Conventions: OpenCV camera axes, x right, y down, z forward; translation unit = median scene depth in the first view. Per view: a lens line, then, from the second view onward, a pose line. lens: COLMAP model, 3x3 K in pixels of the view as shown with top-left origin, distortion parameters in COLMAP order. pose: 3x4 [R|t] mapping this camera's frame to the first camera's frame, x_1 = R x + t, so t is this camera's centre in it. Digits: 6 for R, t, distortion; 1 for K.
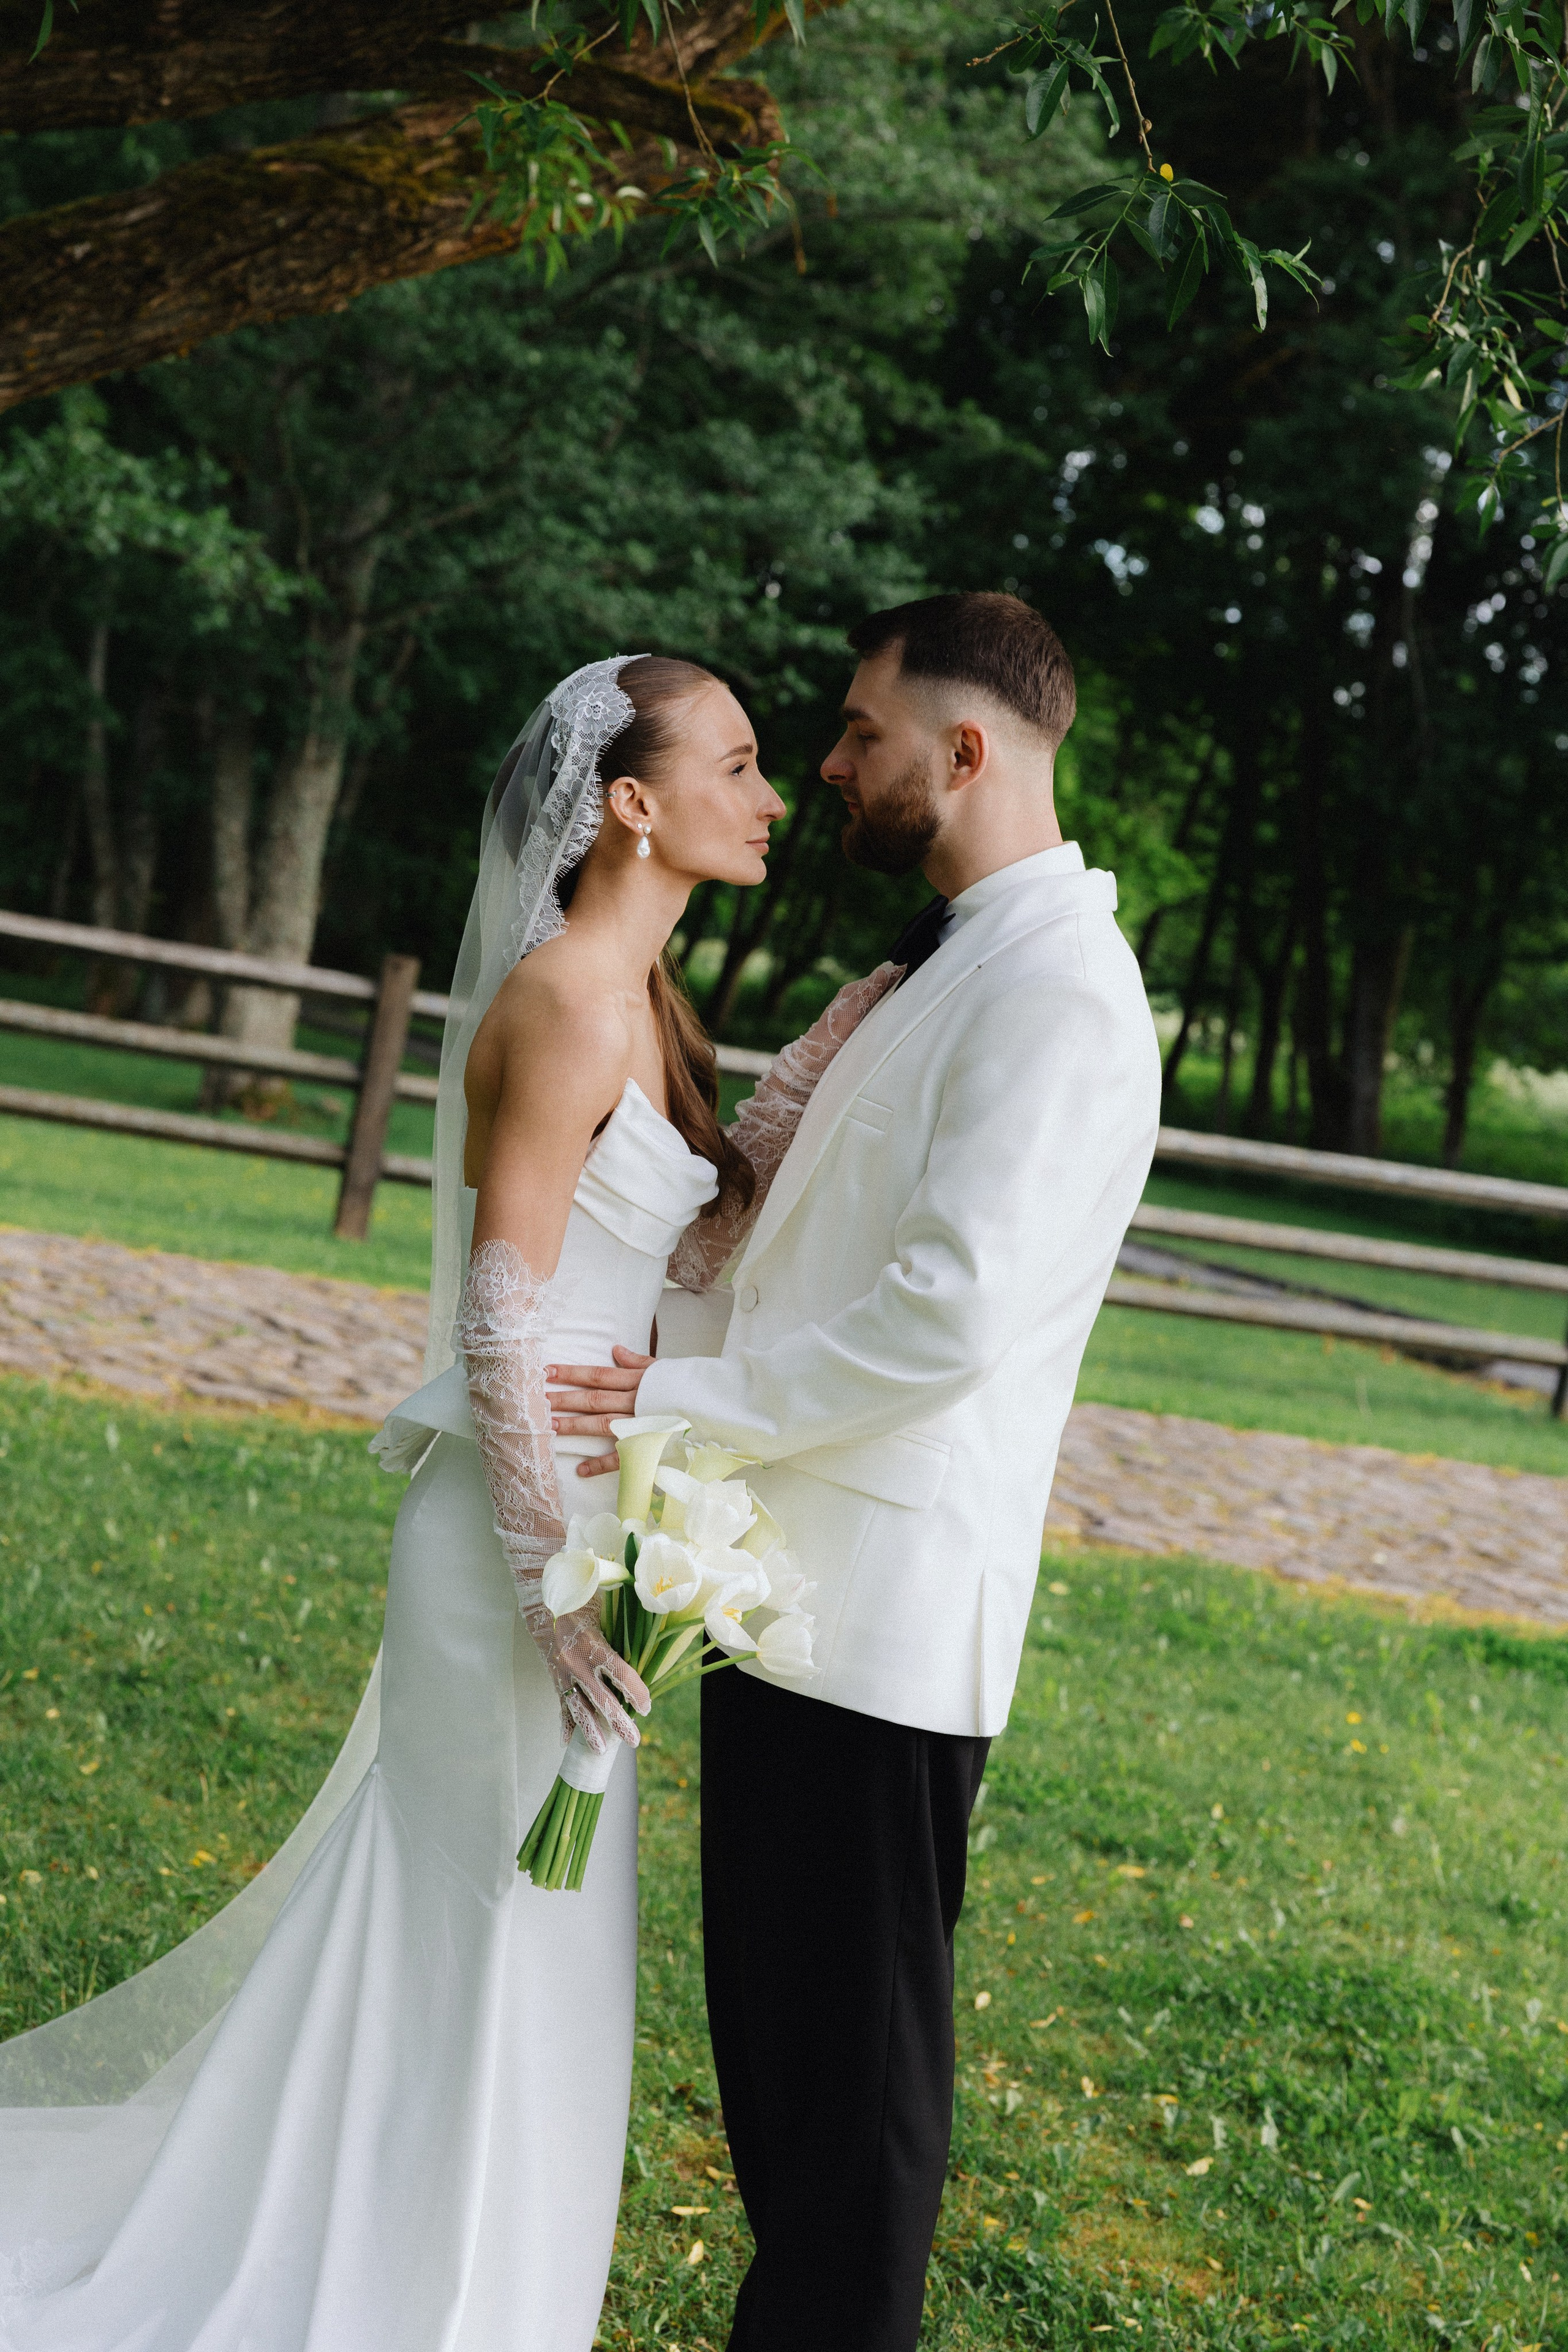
lens RADIAL K [[4189.8, 0, 759.6], [0, 4189.8, 1173.7], [0, 0, 1]] dist [0.014950, 0.000000]
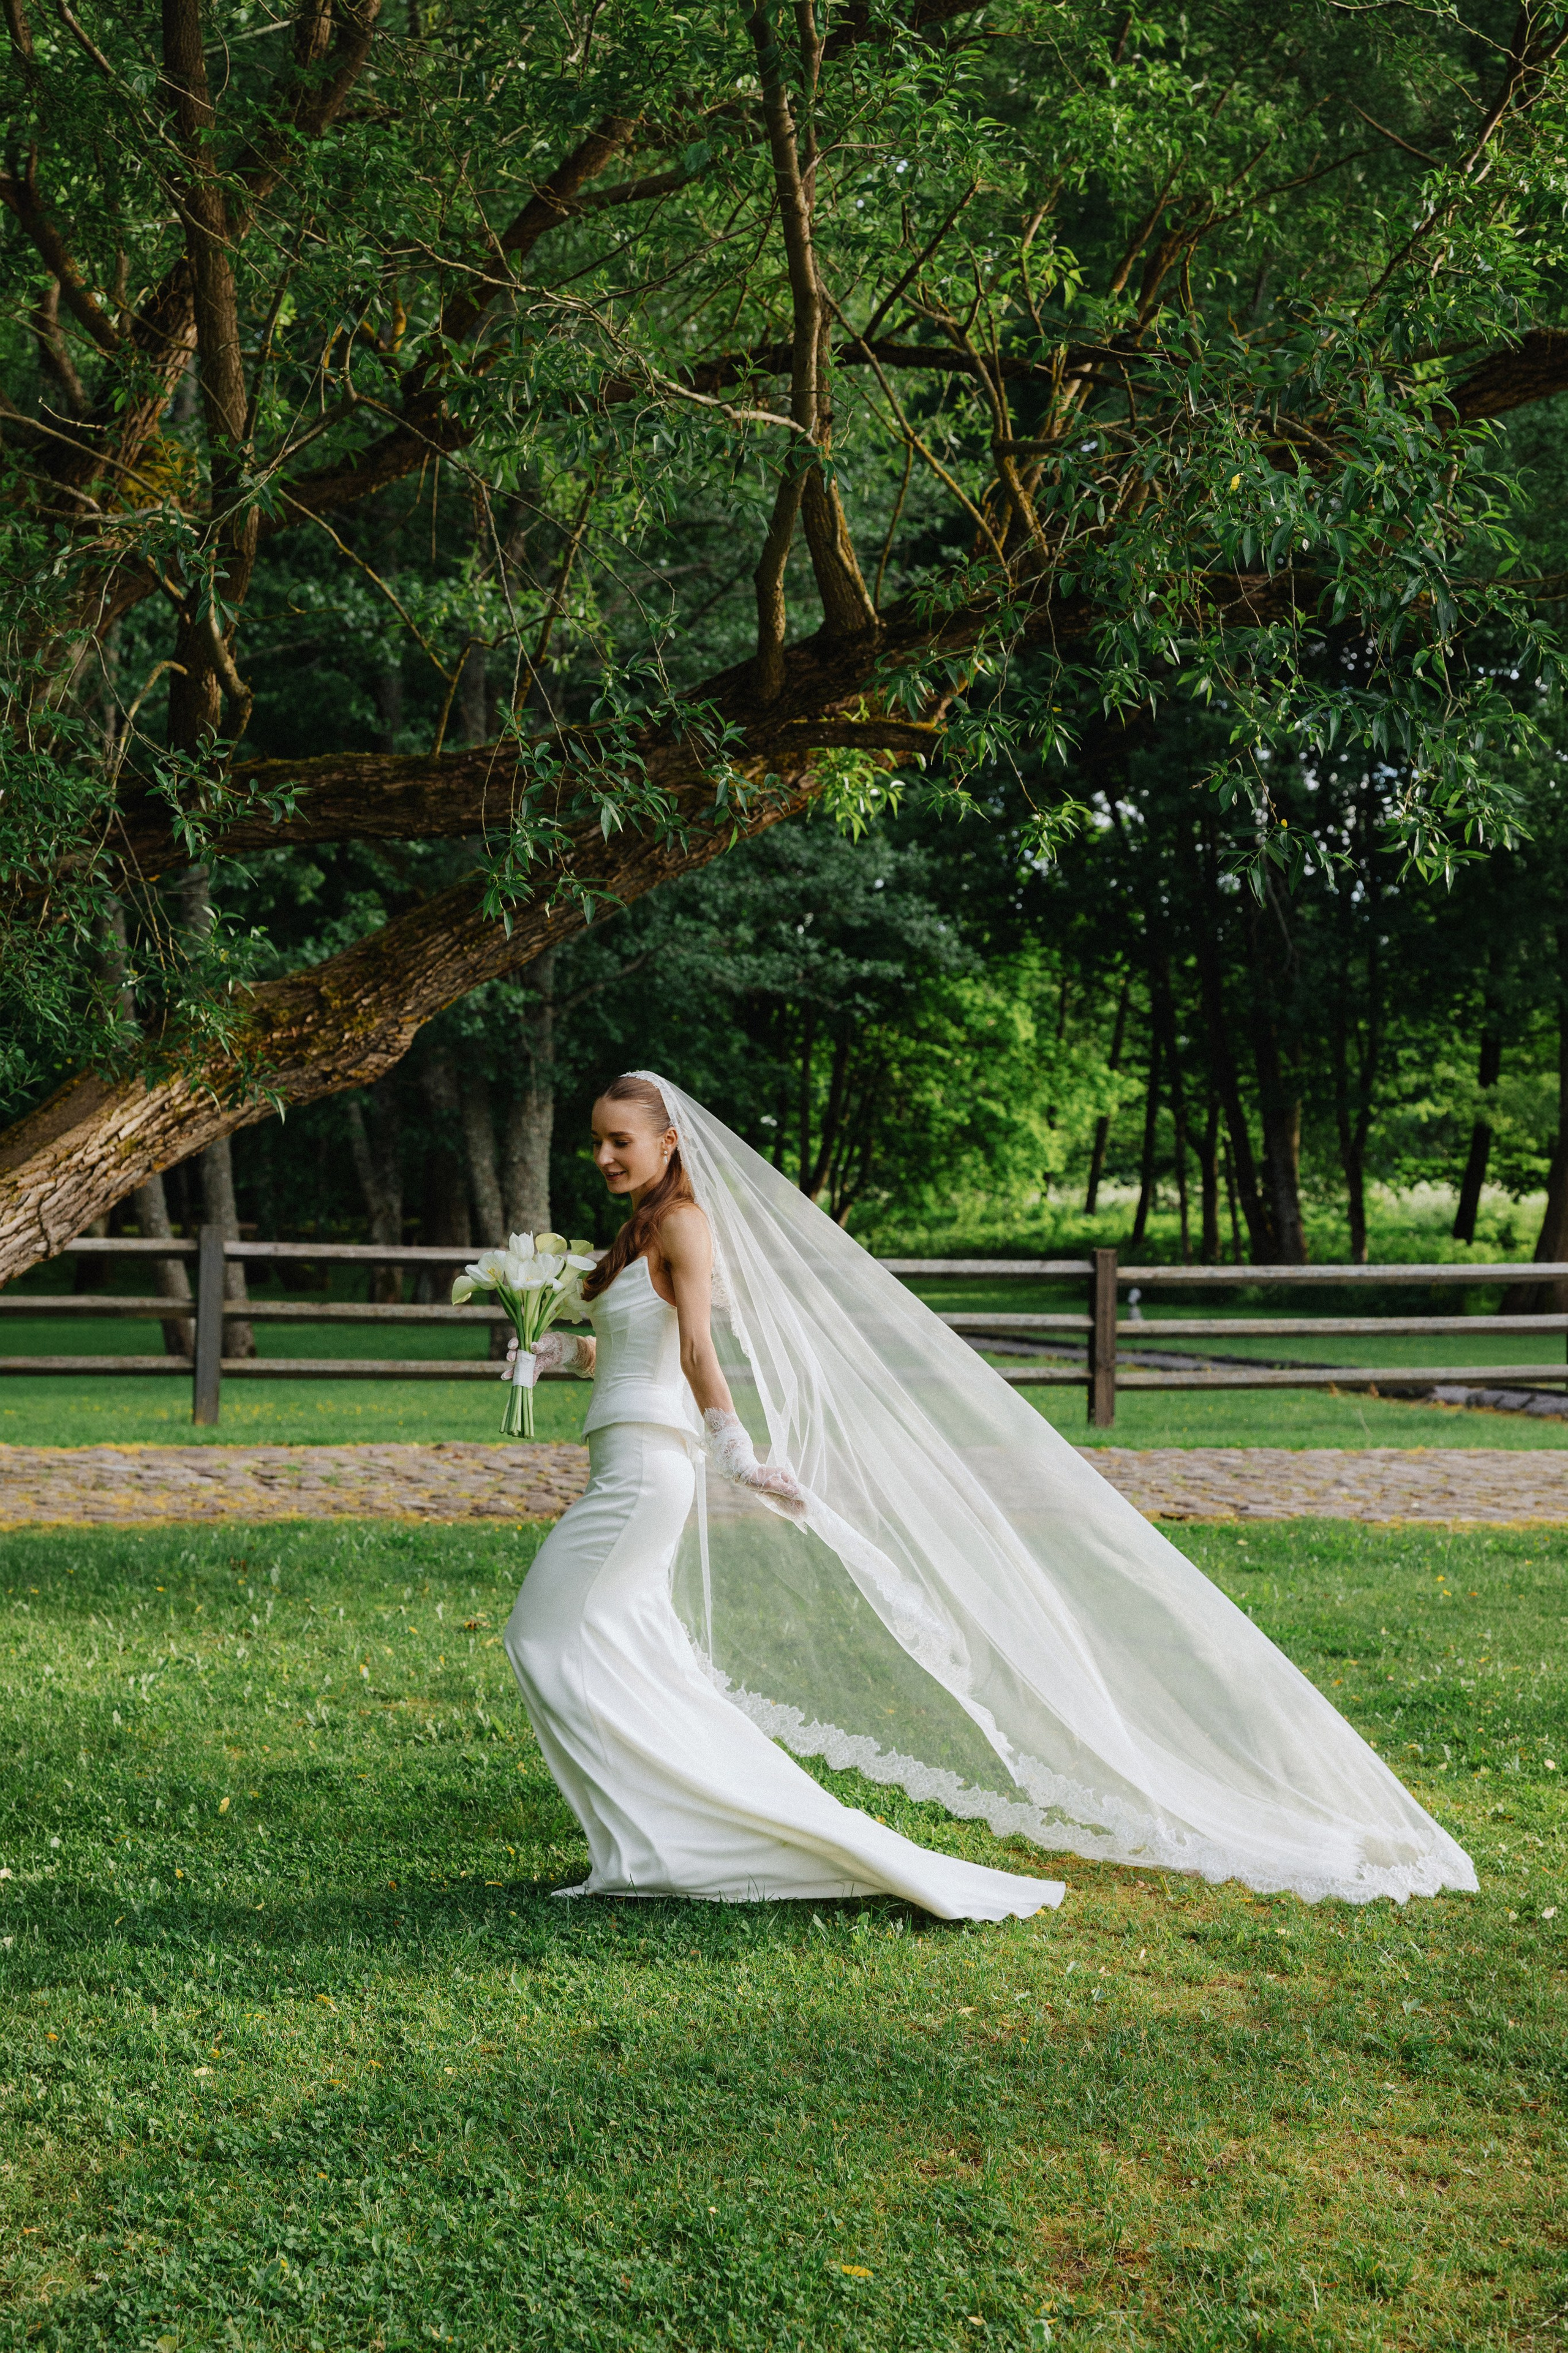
lens RADIAL K [[3237.4, 0, 811.9], [0, 3237.4, 1282.6], [0, 0, 1]] dist [0.008358, 0.000000]
pose [[0.987048, -0.160380, 0.003755, -0.045590], [0.160424, 0.986788, -0.022656, -0.000852], [-0.000071, 0.022965, 0.999736, -0.154640]]
